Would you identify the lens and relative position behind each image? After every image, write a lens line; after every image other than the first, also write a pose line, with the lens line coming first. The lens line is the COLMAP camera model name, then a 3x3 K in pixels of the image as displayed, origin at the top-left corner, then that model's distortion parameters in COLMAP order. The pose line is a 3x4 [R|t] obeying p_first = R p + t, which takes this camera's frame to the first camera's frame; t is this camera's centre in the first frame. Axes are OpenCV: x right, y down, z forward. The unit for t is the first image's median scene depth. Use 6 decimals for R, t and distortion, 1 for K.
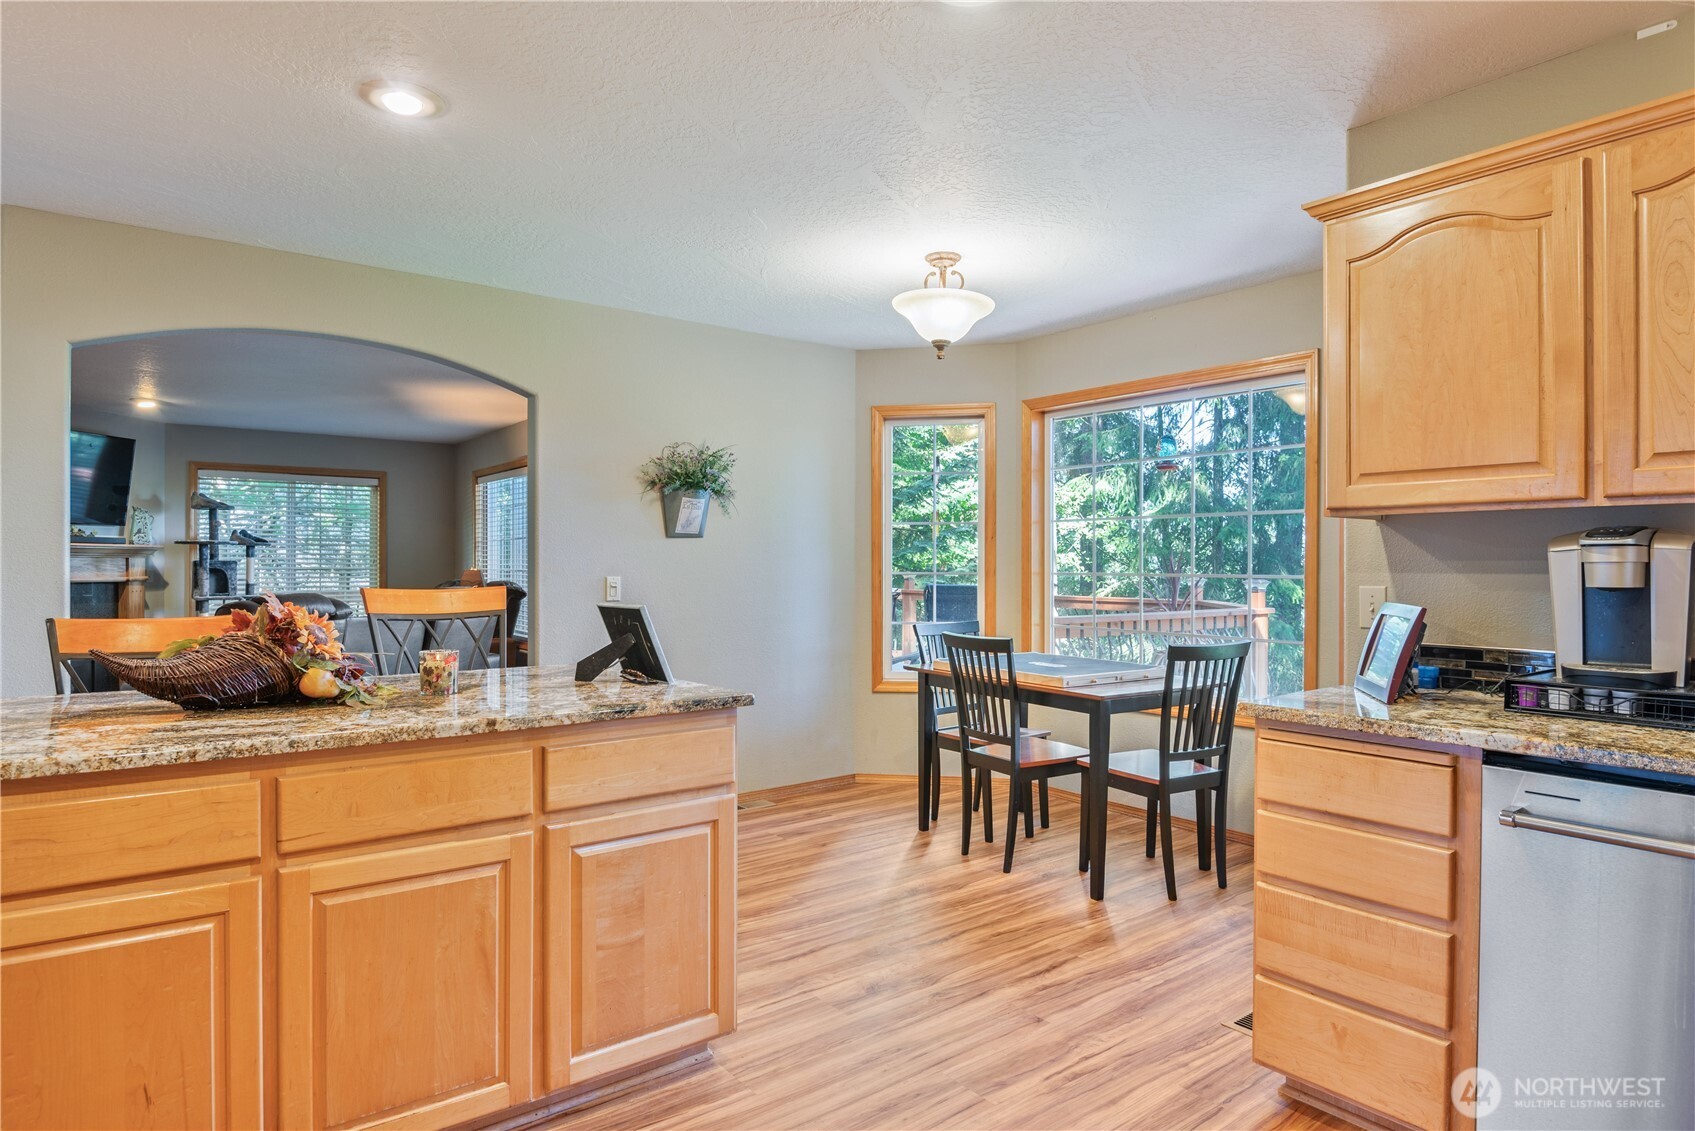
lens RADIAL K [[968.6, 0, 841.1], [0, 968.6, 568.3], [0, 0, 1]] dist [-0.012863, -0.001103]
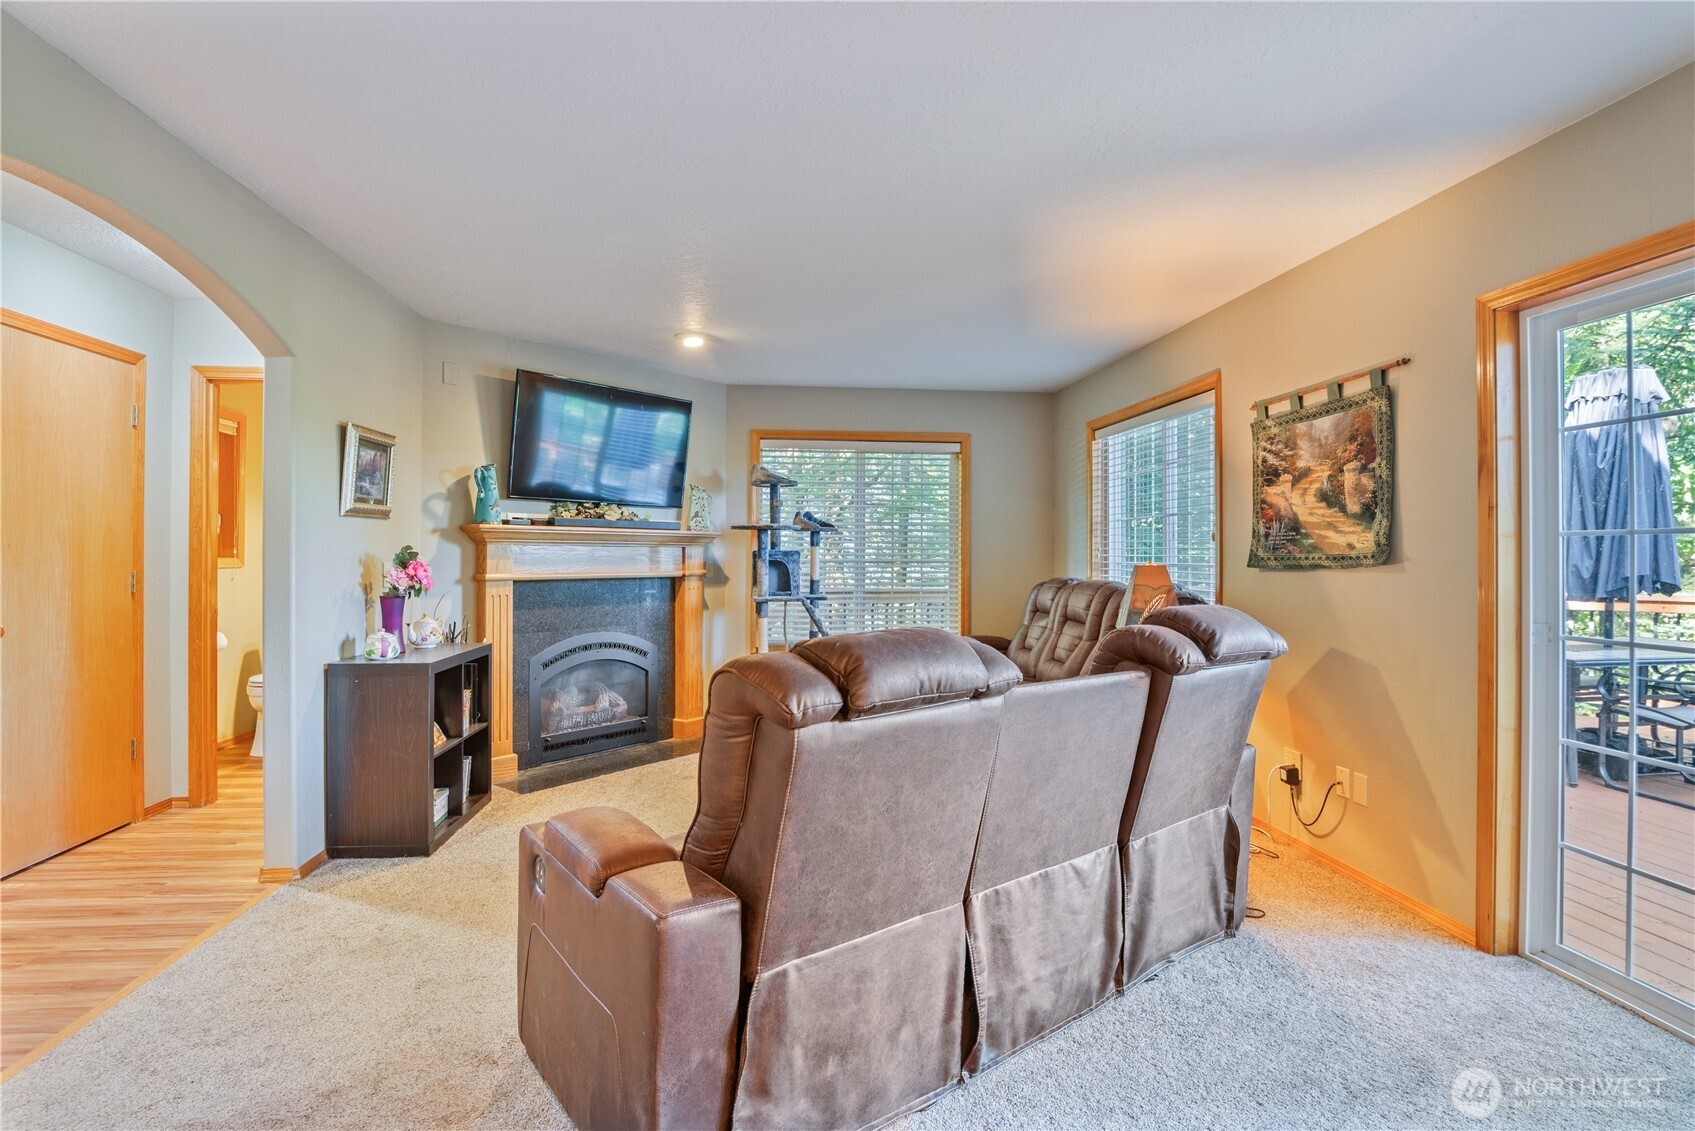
lens RADIAL K [[855.7, 0, 837.6], [0, 855.7, 556.8], [0, 0, 1]] dist [-0.004175, -0.000563]
pose [[0.857441, -0.000964, -0.514581, -0.246681], [-0.002289, 0.999981, -0.005687, 0.001070], [0.514577, 0.006054, 0.857423, 0.425730]]
